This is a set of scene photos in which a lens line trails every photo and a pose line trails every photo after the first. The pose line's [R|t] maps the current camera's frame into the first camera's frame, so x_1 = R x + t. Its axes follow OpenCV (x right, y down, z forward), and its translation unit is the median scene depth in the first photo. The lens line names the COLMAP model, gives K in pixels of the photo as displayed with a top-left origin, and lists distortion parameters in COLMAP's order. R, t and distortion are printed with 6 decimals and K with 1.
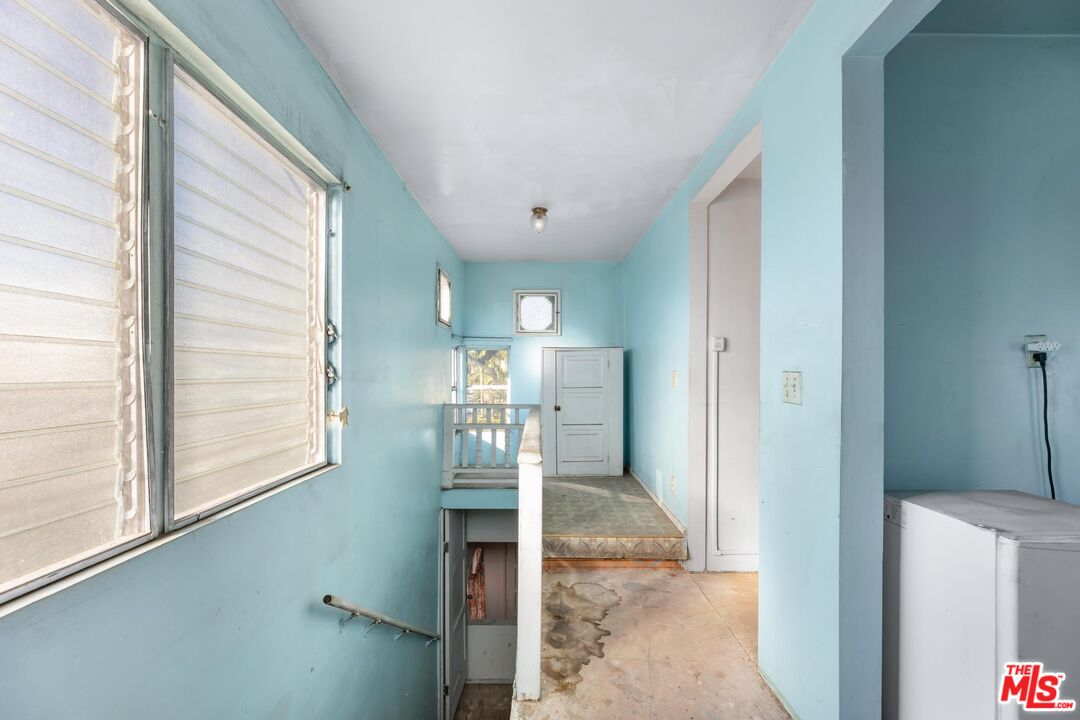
lens RADIAL K [[437.4, 0, 546.2], [0, 437.4, 375.9], [0, 0, 1]] dist [0.002517, 0.000314]
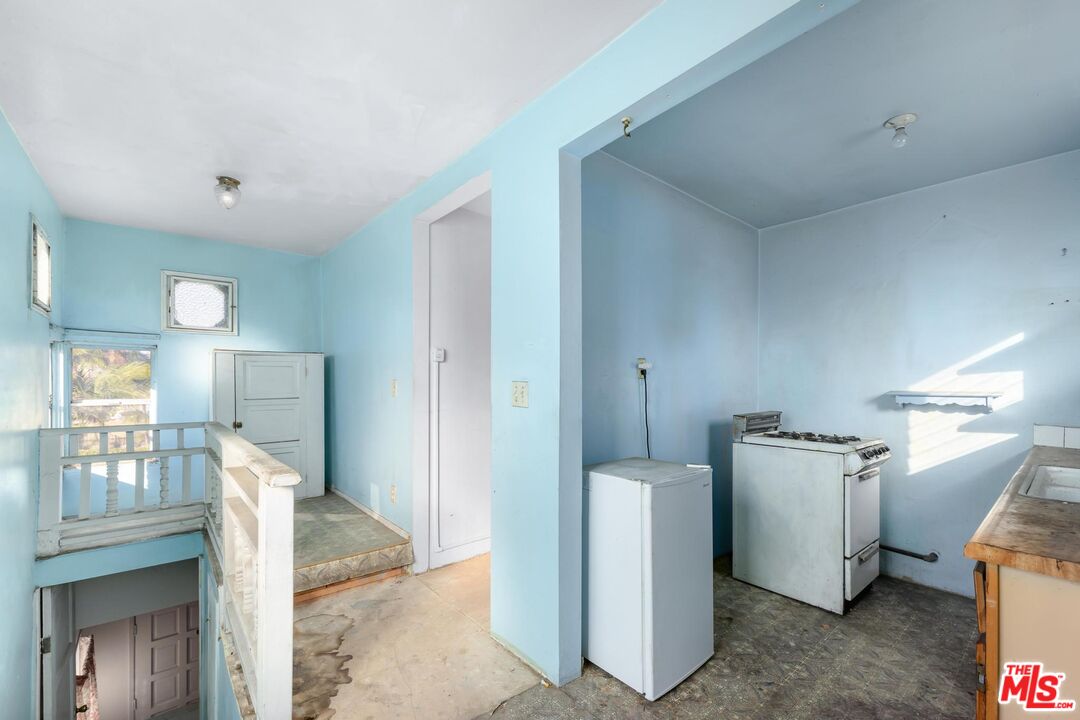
lens RADIAL K [[453.3, 0, 545.4], [0, 453.3, 382.0], [0, 0, 1]] dist [-0.000674, -0.000222]
pose [[0.764510, -0.001234, 0.644611, -0.125313], [0.003854, 0.999989, -0.002657, -0.002488], [-0.644601, 0.004516, 0.764506, -0.018634]]
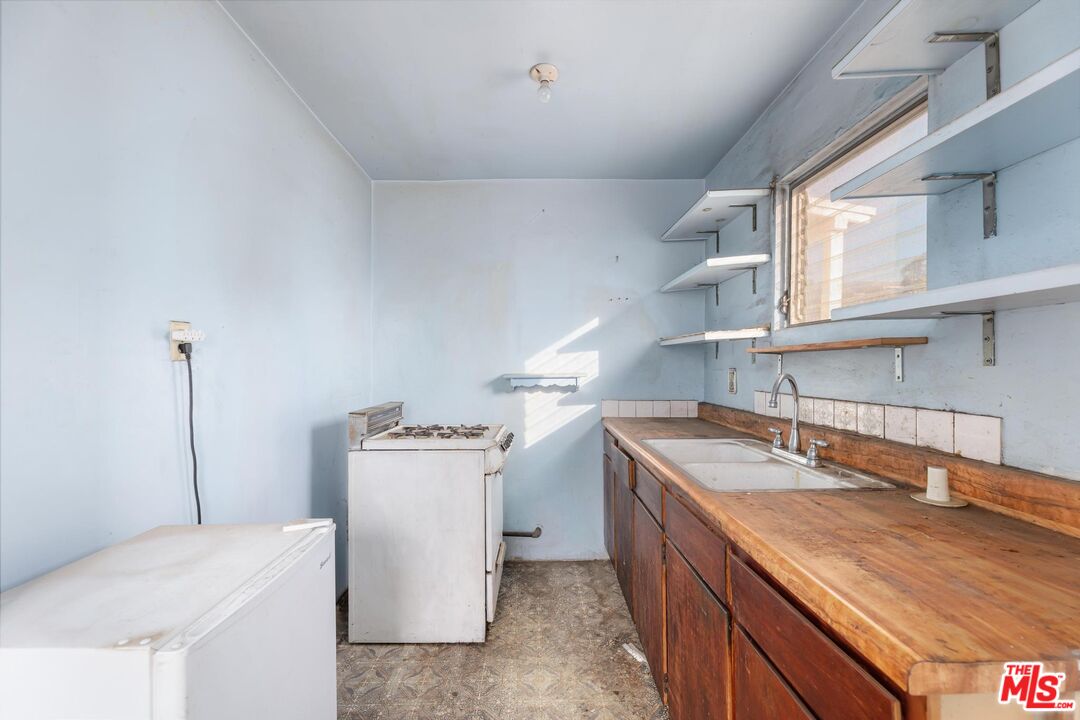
lens RADIAL K [[432.2, 0, 540.0], [0, 432.2, 360.0], [0, 0, 1]] dist [0.001470, 0.000089]
pose [[0.002117, 0.011433, 0.999932, 0.182299], [0.013952, 0.999837, -0.011461, -0.000987], [-0.999900, 0.013975, 0.001957, 0.193430]]
